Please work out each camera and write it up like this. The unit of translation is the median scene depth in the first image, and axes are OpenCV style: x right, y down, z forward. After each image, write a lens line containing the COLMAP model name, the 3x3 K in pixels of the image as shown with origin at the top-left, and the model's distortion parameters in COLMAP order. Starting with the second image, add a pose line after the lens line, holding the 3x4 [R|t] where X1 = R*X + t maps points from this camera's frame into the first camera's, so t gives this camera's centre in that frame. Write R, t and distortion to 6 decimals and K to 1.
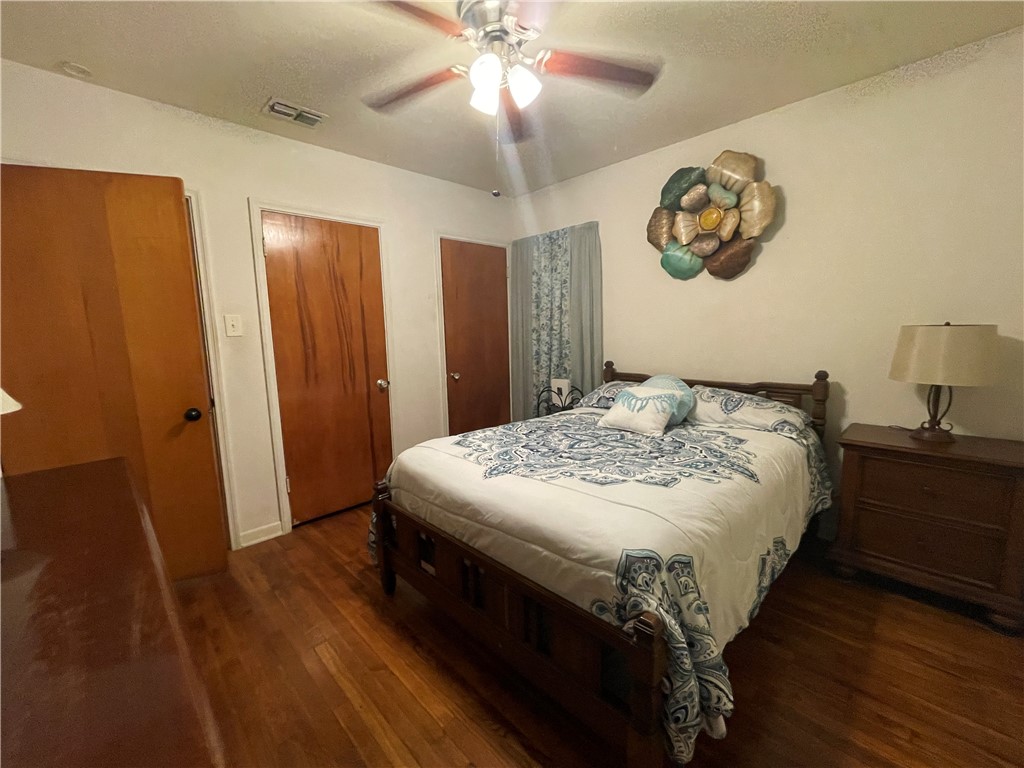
lens RADIAL K [[422.8, 0, 512.0], [0, 422.8, 384.0], [0, 0, 1]] dist [0.041783, -0.000049]
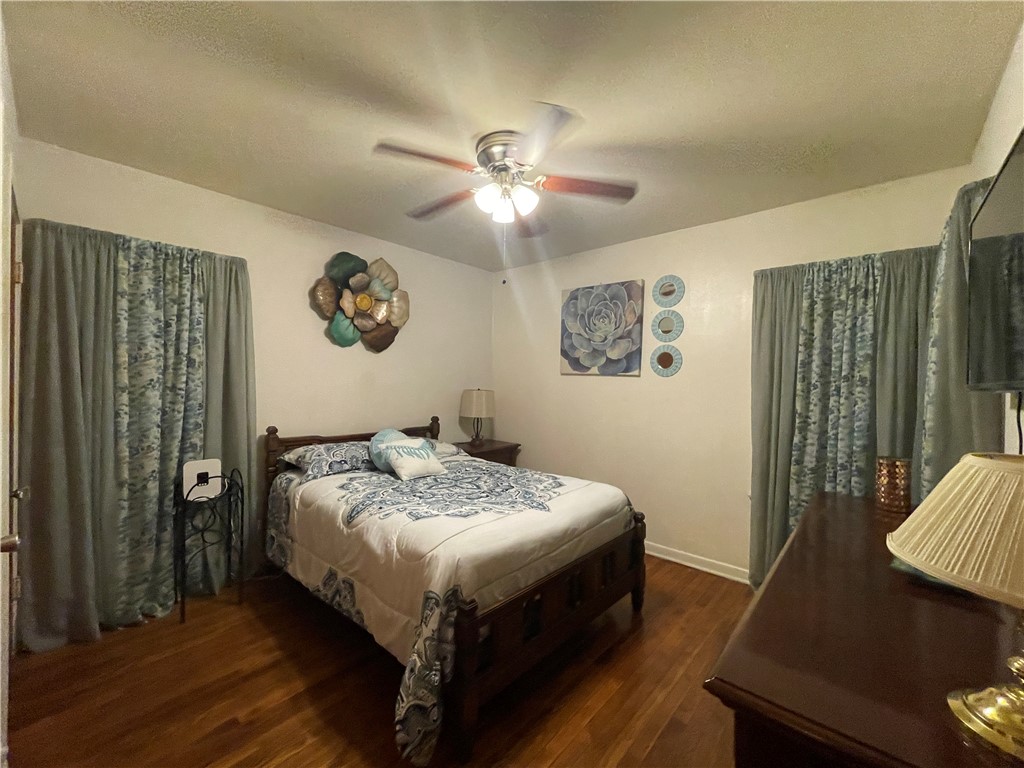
lens RADIAL K [[417.3, 0, 508.9], [0, 417.3, 384.6], [0, 0, 1]] dist [-0.003614, -0.000109]
pose [[-0.061493, 0.013800, 0.998012, -0.870024], [0.117491, 0.993053, -0.006492, -0.103861], [-0.991168, 0.116859, -0.062687, 0.781071]]
